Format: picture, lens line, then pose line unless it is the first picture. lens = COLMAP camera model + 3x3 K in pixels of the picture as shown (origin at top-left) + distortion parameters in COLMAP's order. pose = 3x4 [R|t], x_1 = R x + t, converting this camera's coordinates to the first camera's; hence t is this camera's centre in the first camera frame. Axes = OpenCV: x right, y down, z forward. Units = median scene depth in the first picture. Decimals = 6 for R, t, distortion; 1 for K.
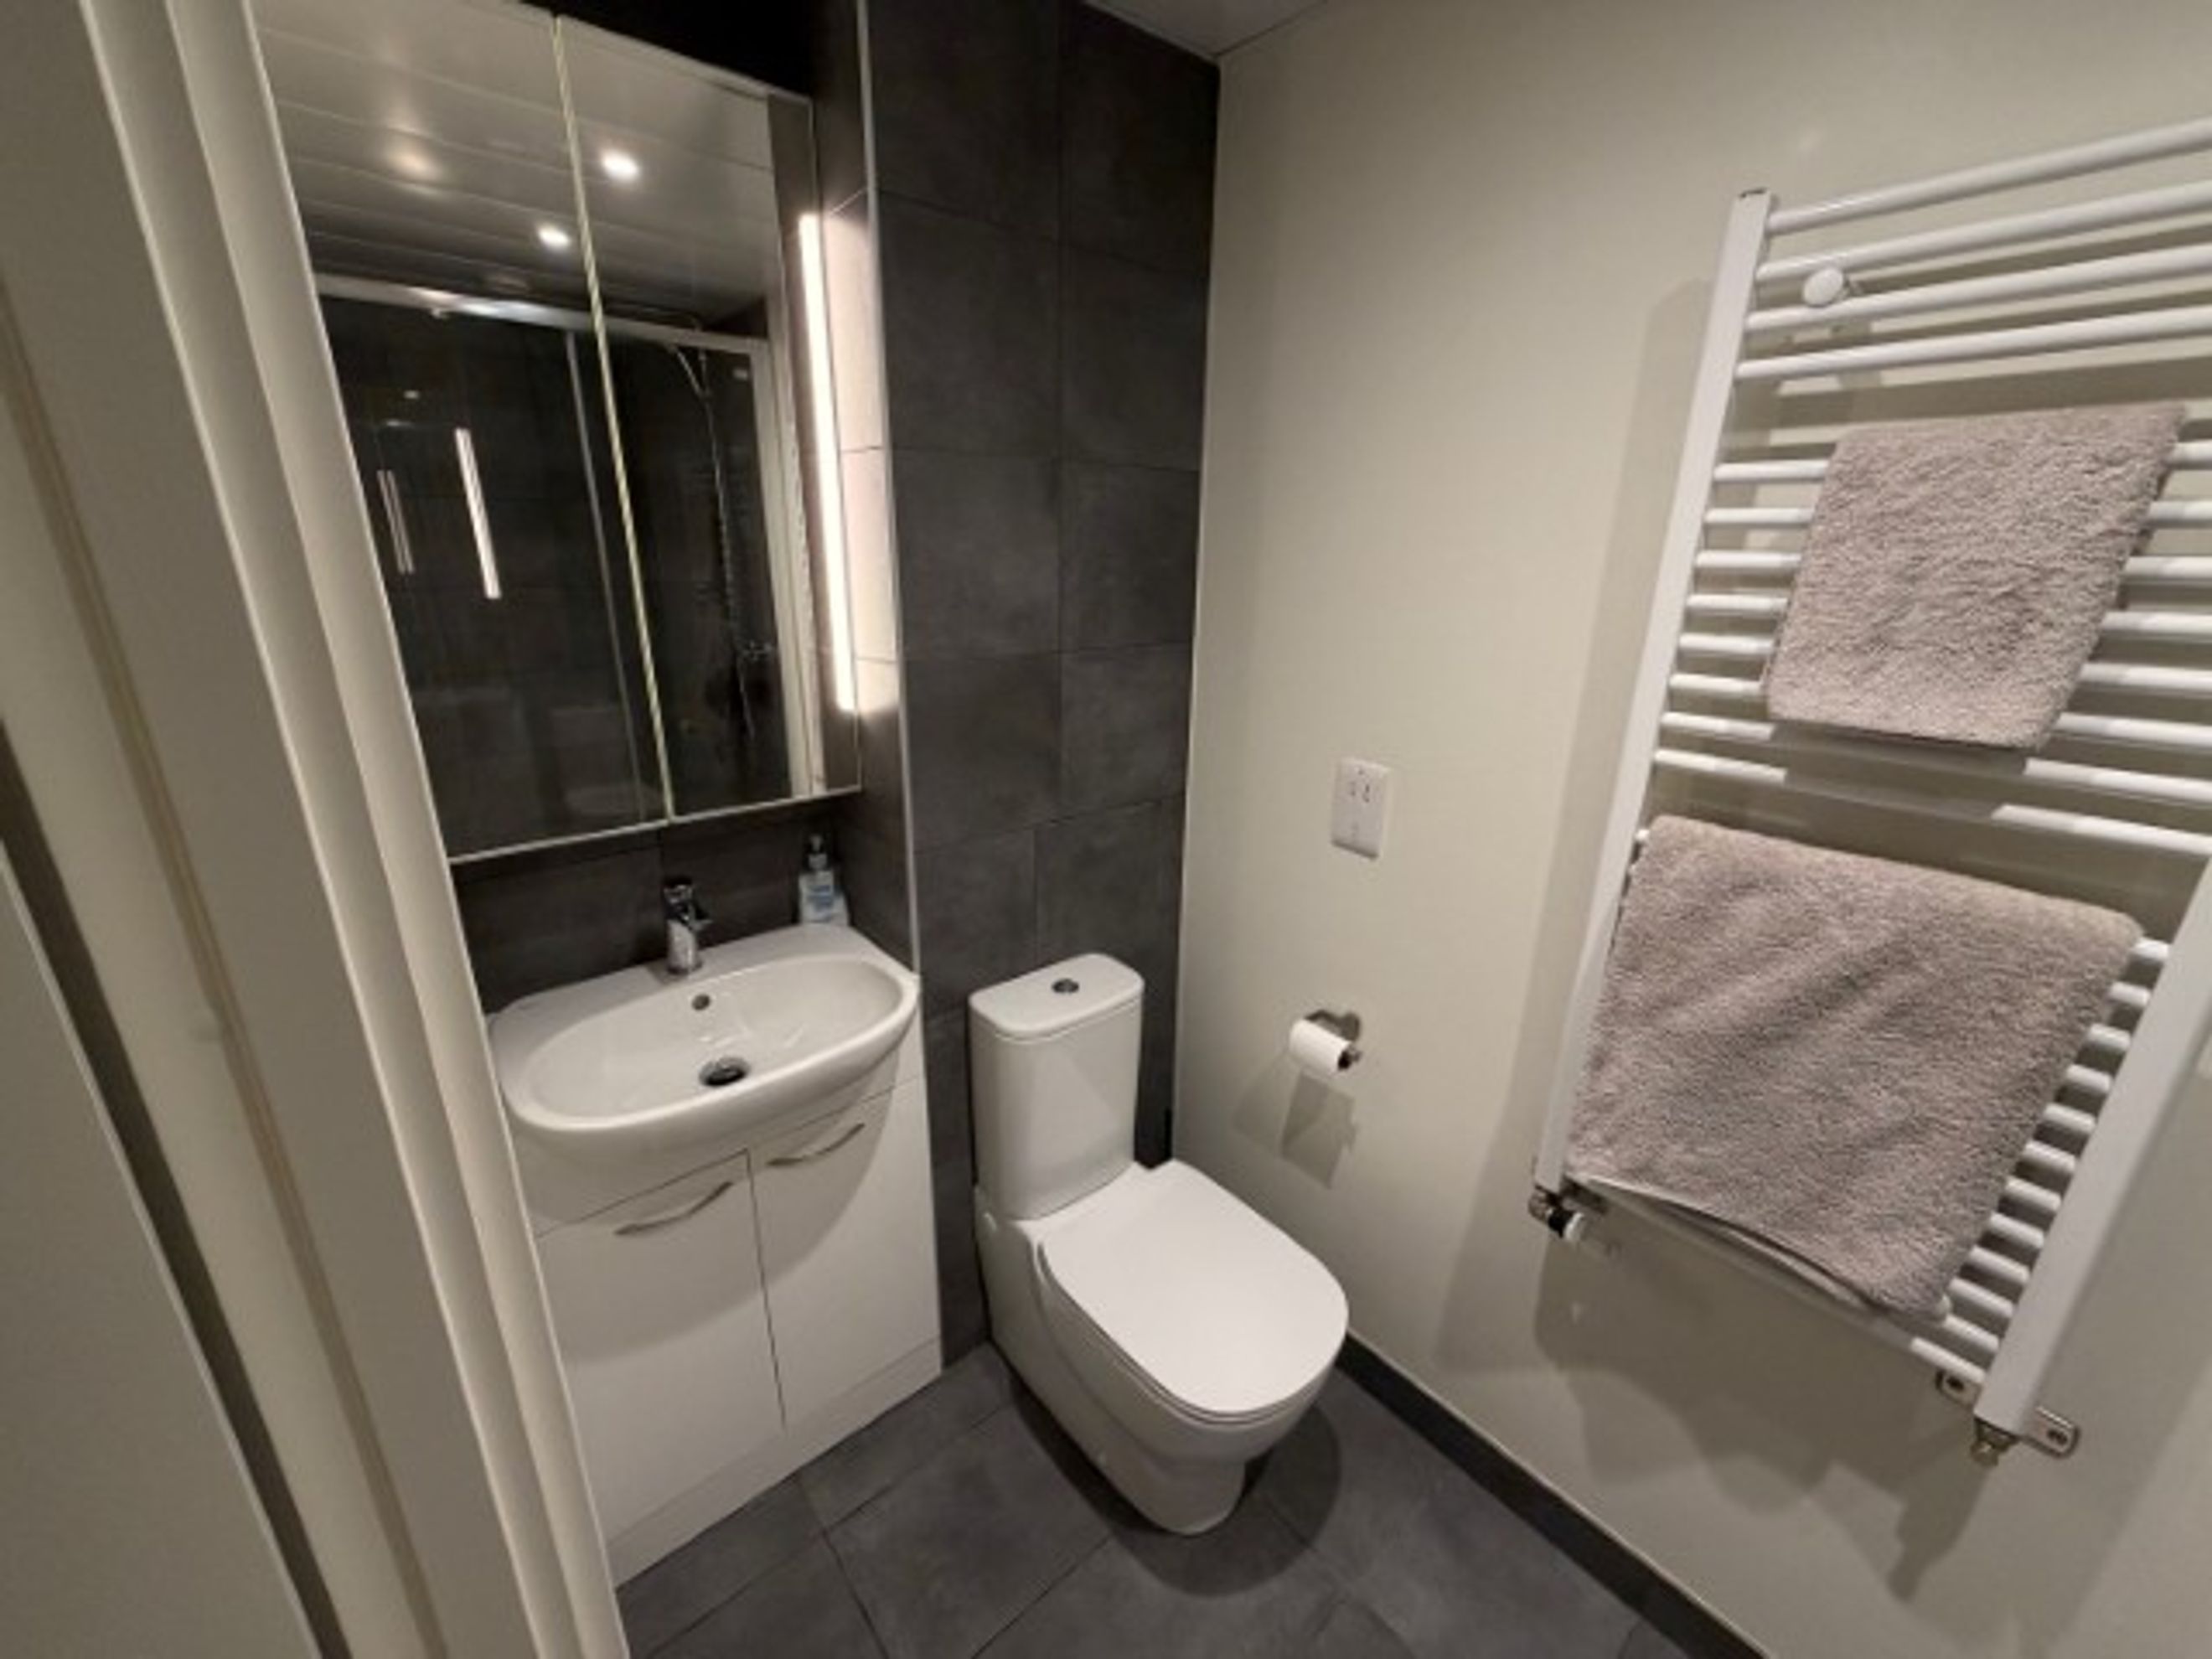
lens RADIAL K [[882.8, 0, 1092.8], [0, 882.8, 824.2], [0, 0, 1]] dist [0.002149, -0.000130]
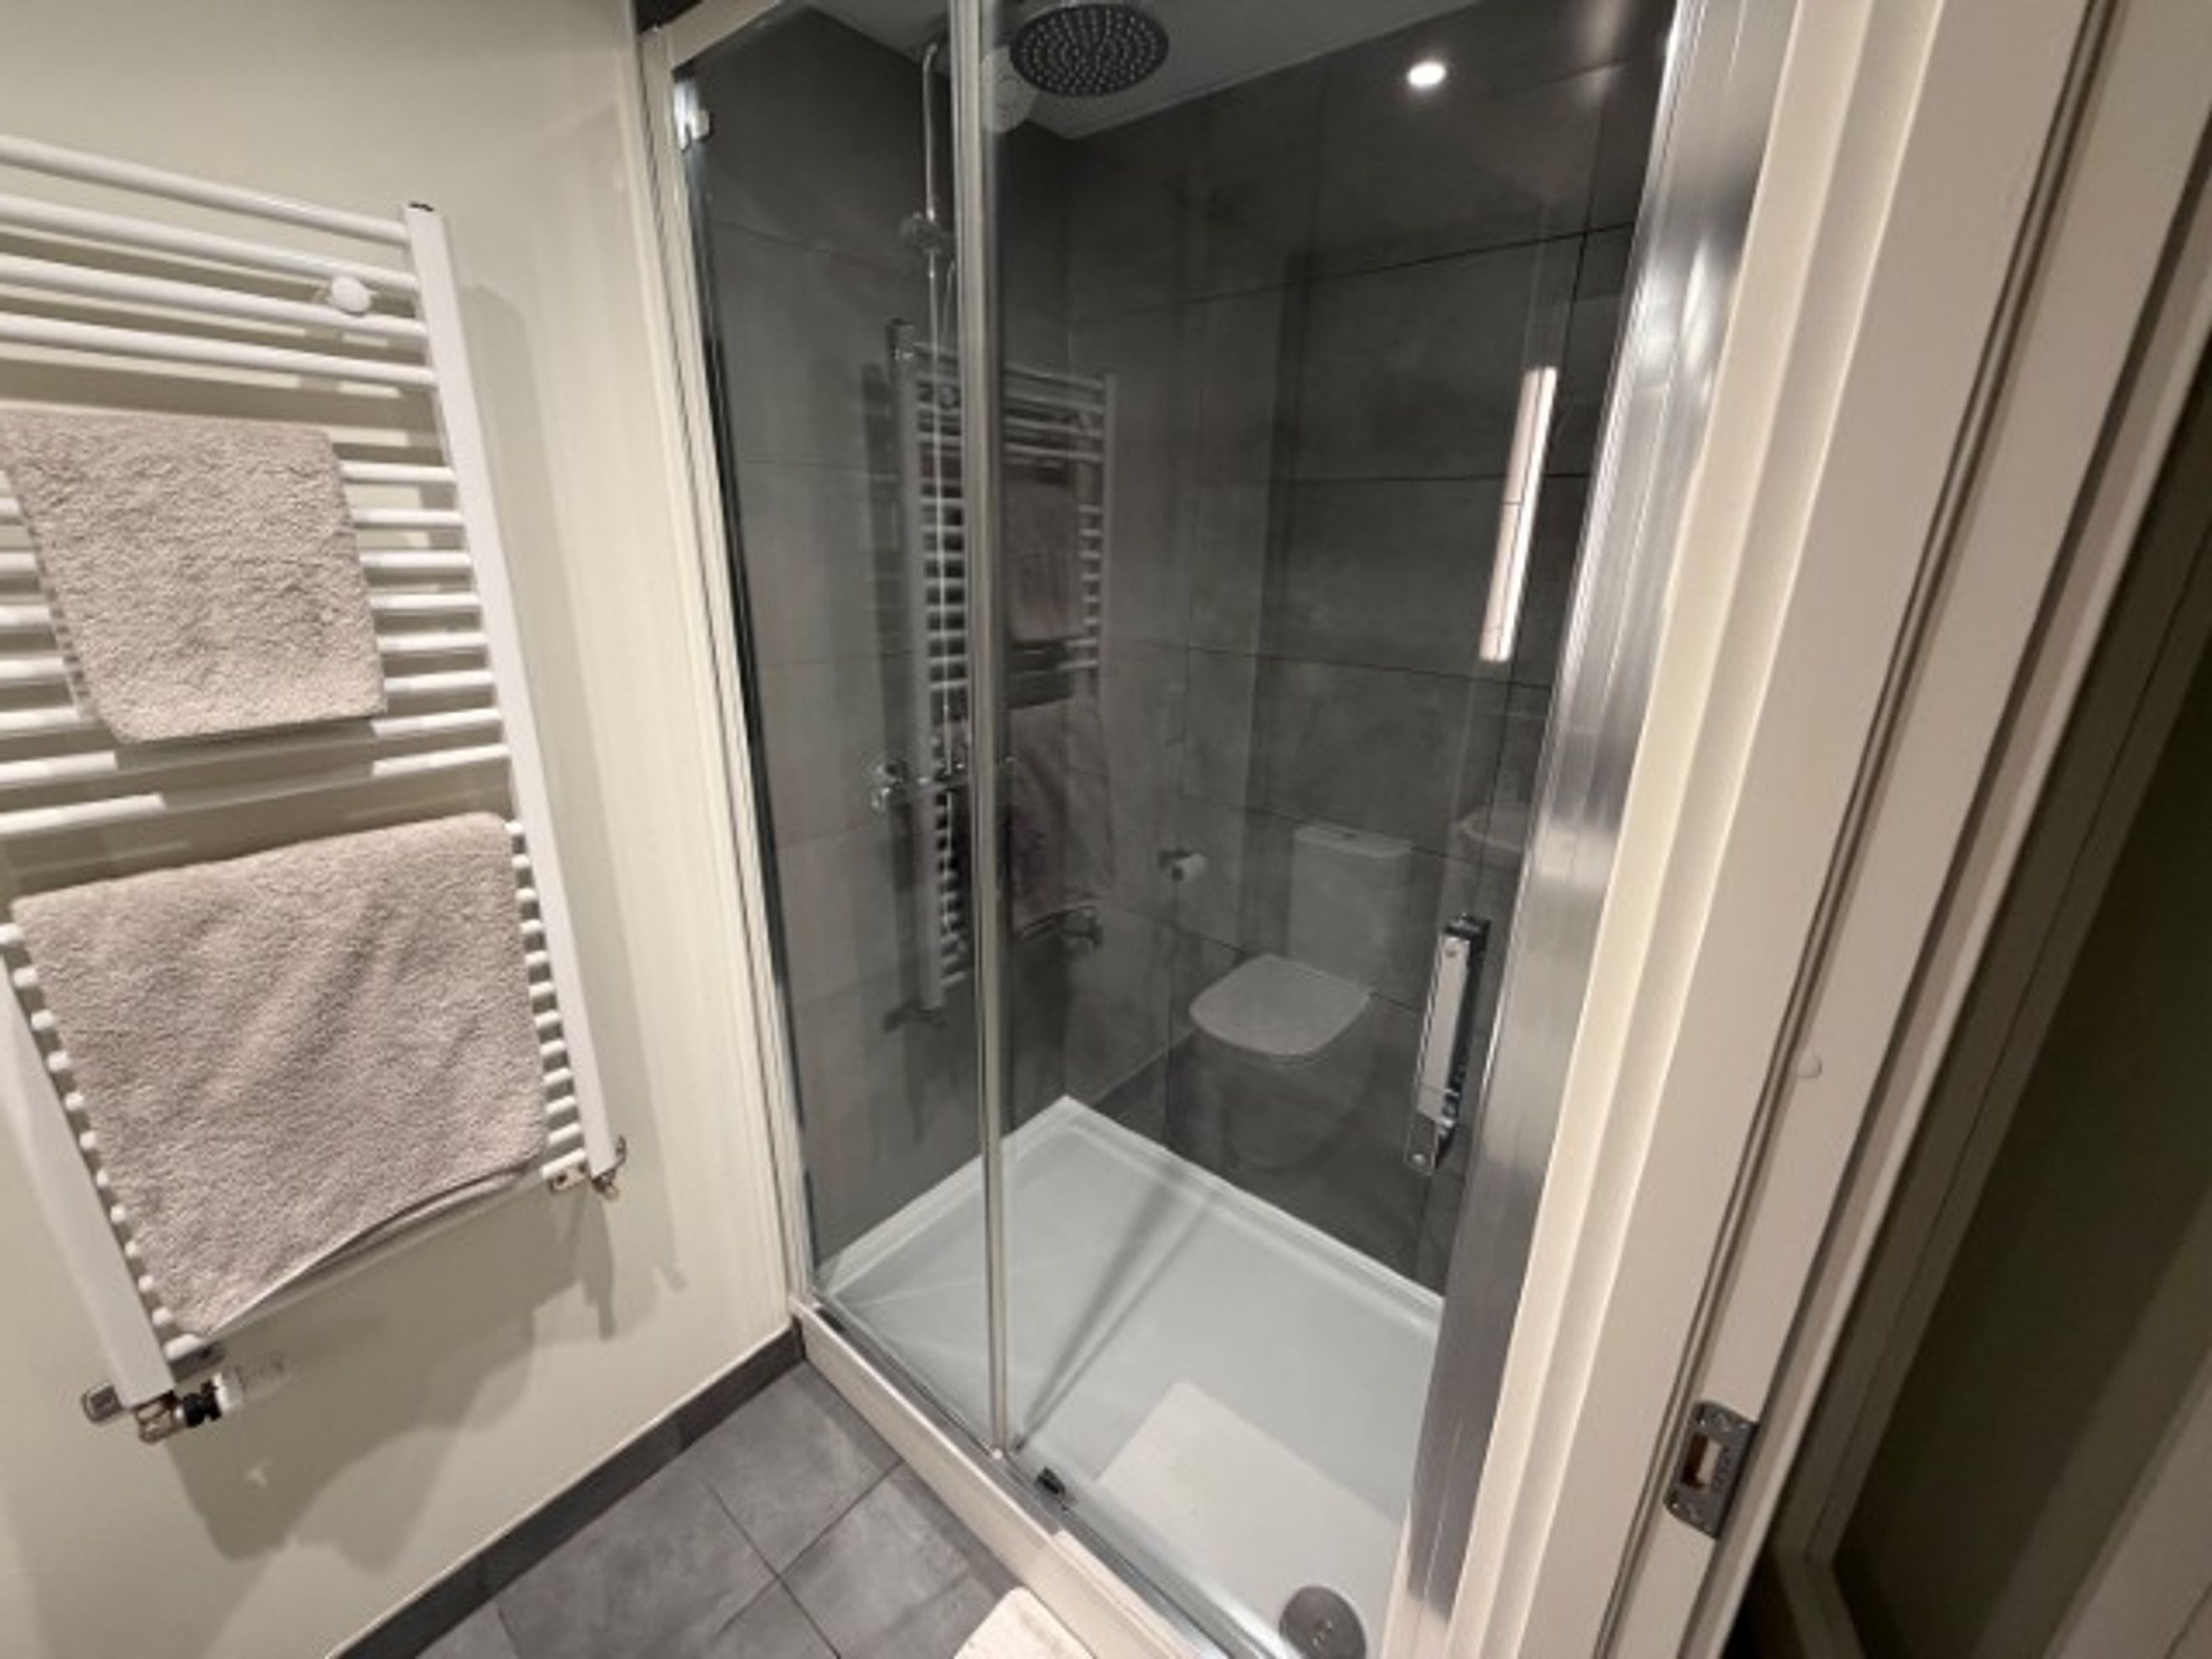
lens RADIAL K [[882.8, 0, 1102.1], [0, 882.8, 831.7], [0, 0, 1]] dist [0.002149, -0.000130]
pose [[-0.180131, -0.325131, 0.928355, -0.248286], [0.285220, 0.885981, 0.365632, -0.087293], [-0.941383, 0.330647, -0.066859, 0.177379]]
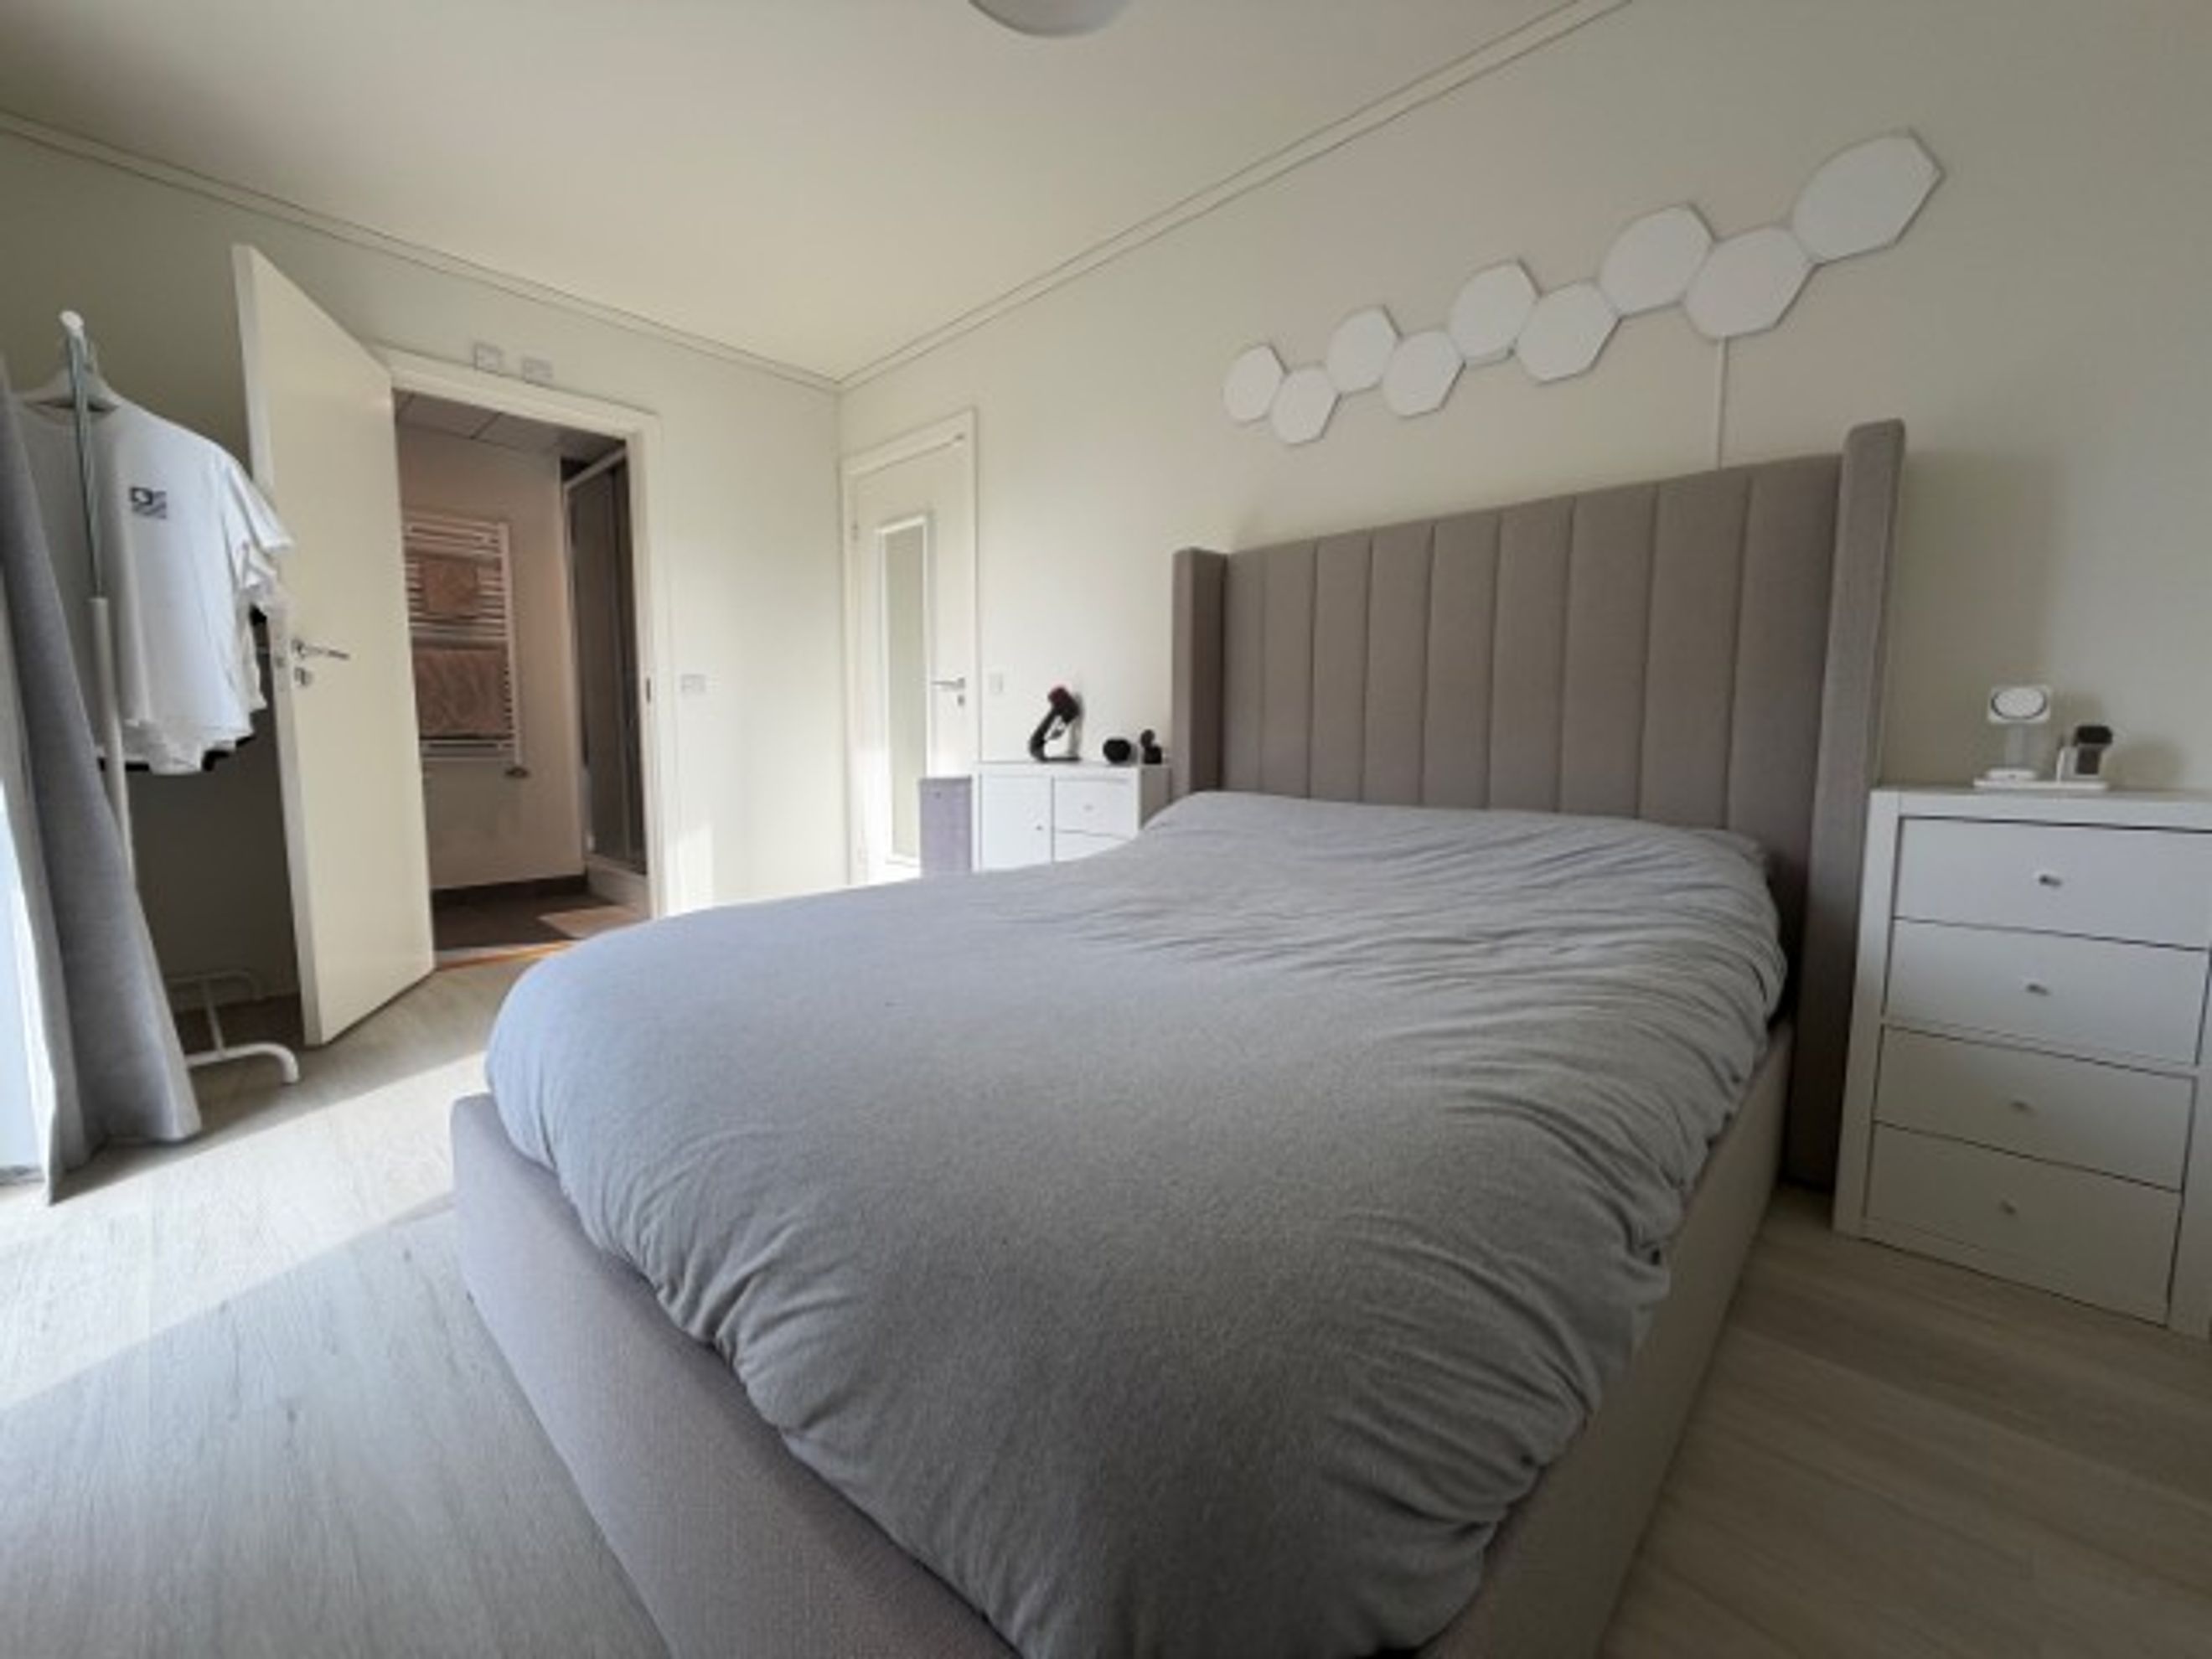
lens RADIAL K [[882.8, 0, 1104.0], [0, 882.8, 832.1], [0, 0, 1]] dist [0.002149, -0.000130]
pose [[-0.152851, -0.104225, 0.982738, -4.092473], [0.304244, 0.941162, 0.147136, 1.211451], [-0.940251, 0.321482, -0.112148, -1.292186]]
